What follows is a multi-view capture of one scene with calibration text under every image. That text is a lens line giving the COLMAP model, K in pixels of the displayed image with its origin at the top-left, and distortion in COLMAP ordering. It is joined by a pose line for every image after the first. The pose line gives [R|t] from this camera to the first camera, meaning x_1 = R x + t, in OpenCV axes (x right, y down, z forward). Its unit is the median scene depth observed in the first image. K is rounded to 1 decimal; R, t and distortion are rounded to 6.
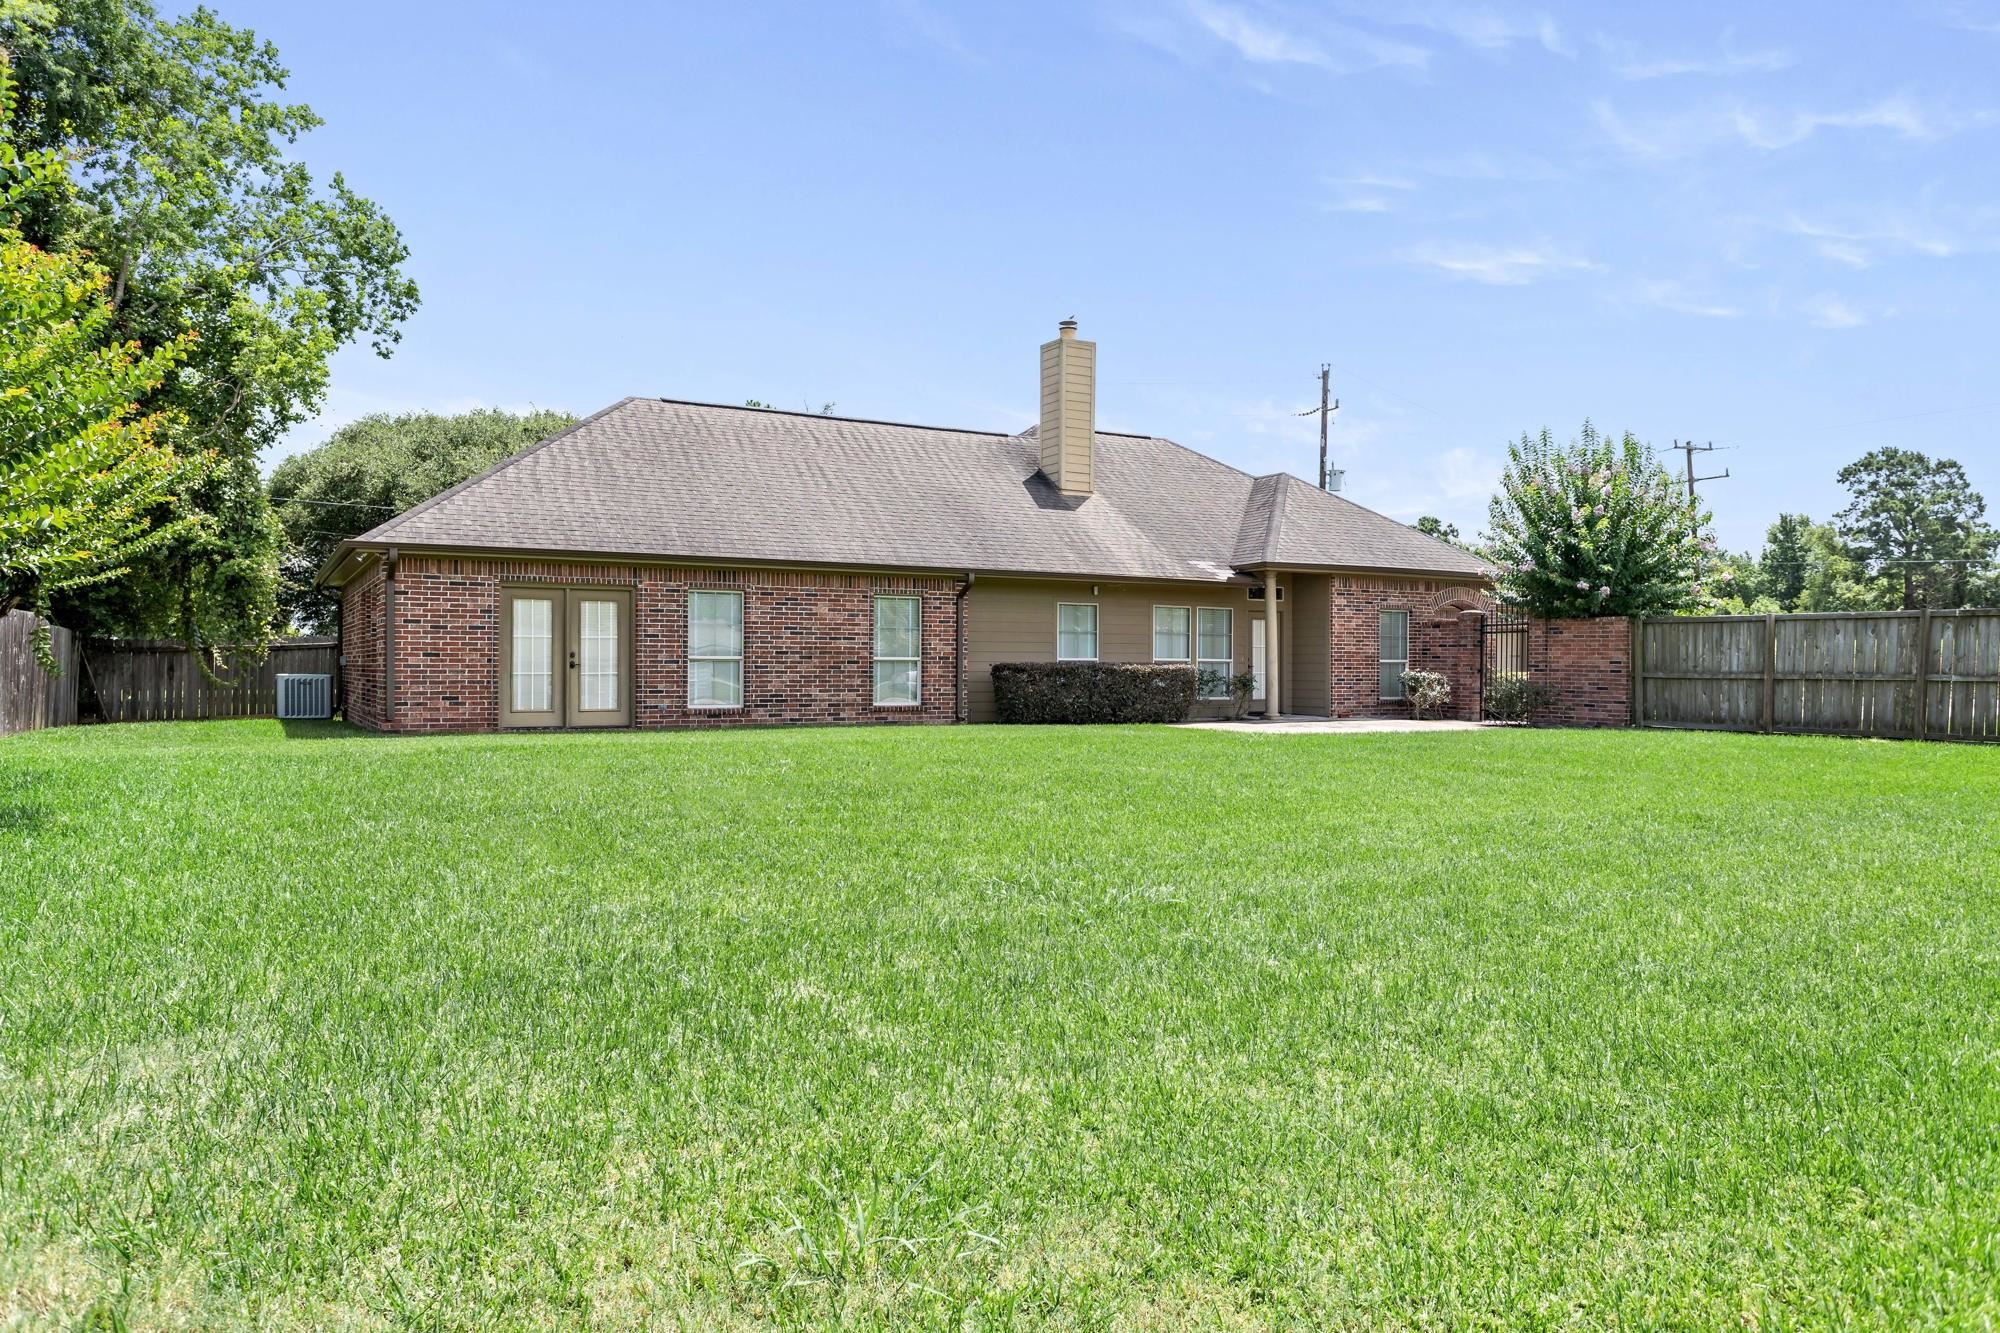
lens RADIAL K [[1322.3, 0, 1000.0], [0, 1322.3, 666.5], [0, 0, 1]] dist [0.002261, 0.000376]
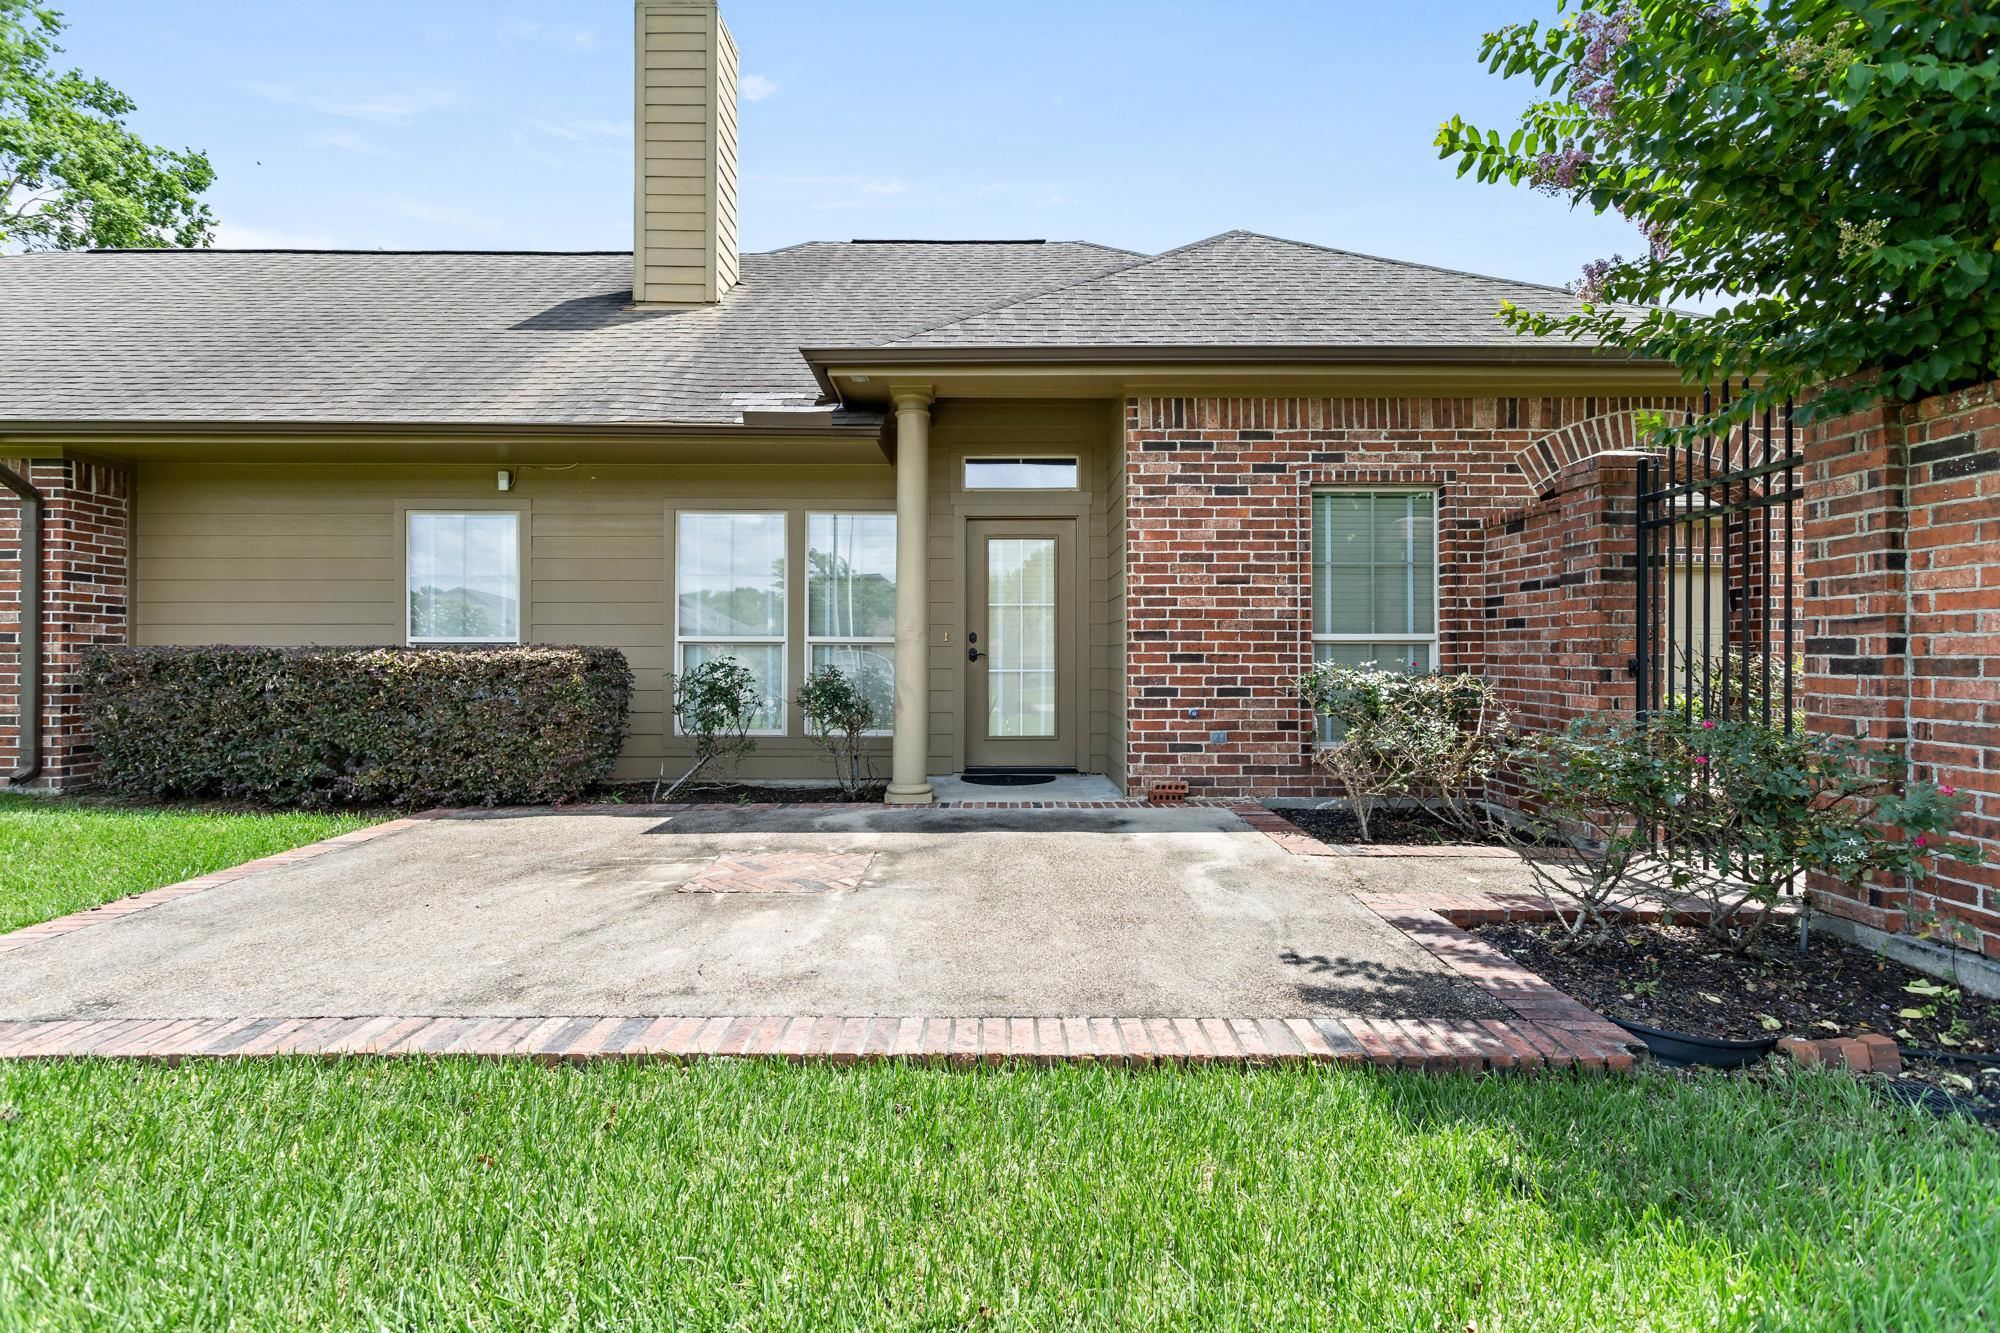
lens RADIAL K [[974.3, 0, 1000.0], [0, 974.3, 635.6], [0, 0, 1]] dist [0.033515, 0.000192]
pose [[0.871206, -0.013679, -0.490726, 0.421300], [0.002048, 0.999704, -0.024233, 0.001706], [0.490913, 0.020107, 0.870977, 0.916973]]
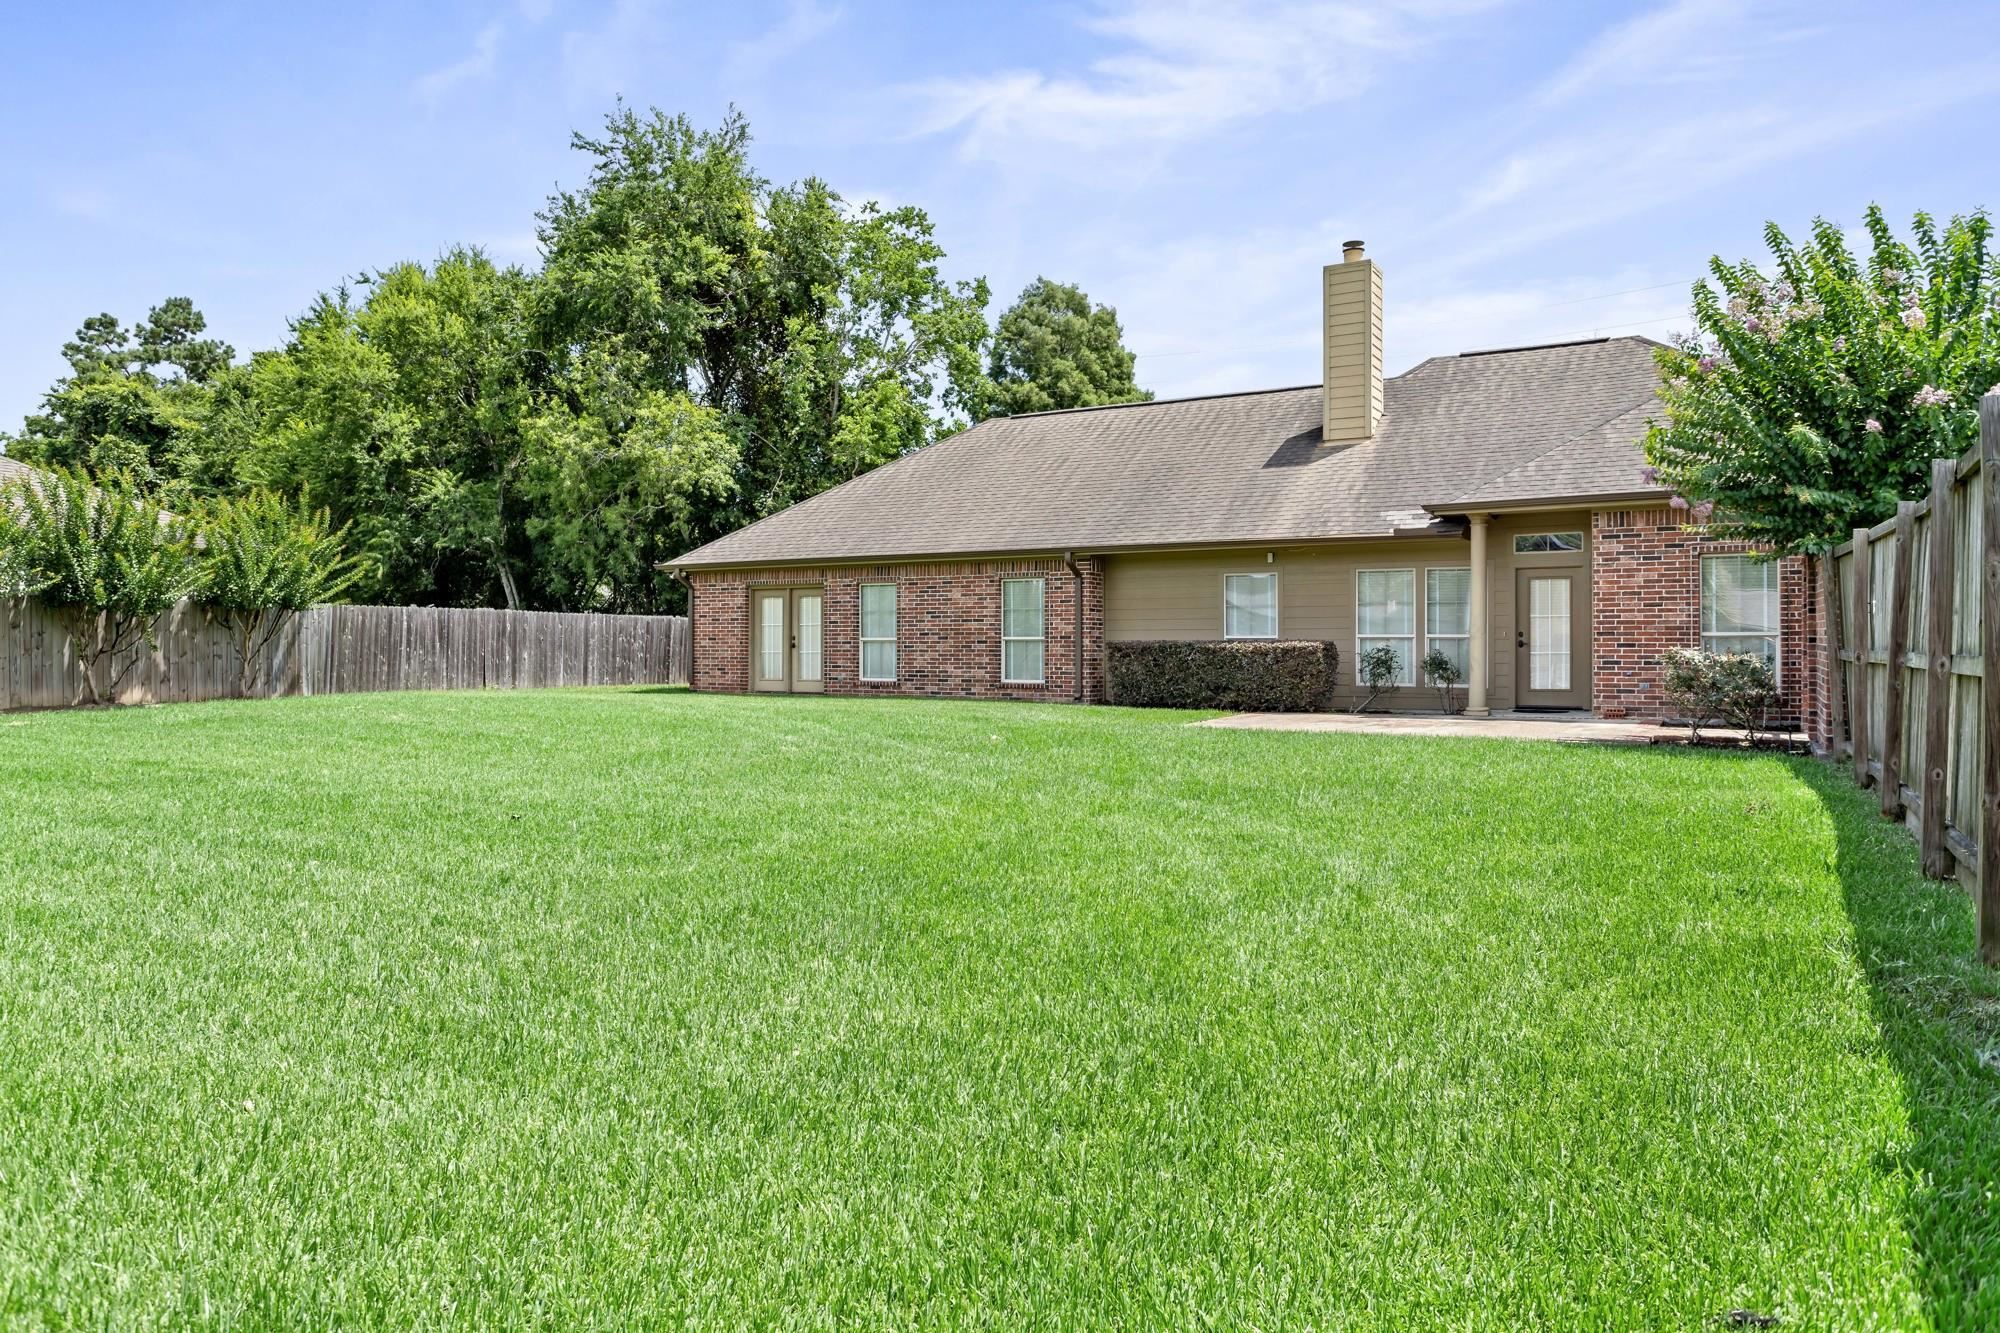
lens RADIAL K [[1296.9, 0, 996.0], [0, 1296.9, 638.5], [0, 0, 1]] dist [0.005360, 0.000596]
pose [[0.506483, -0.008907, -0.862204, 0.818800], [0.002244, 0.999957, -0.009012, 0.003598], [0.862247, 0.002629, 0.506481, 0.469759]]
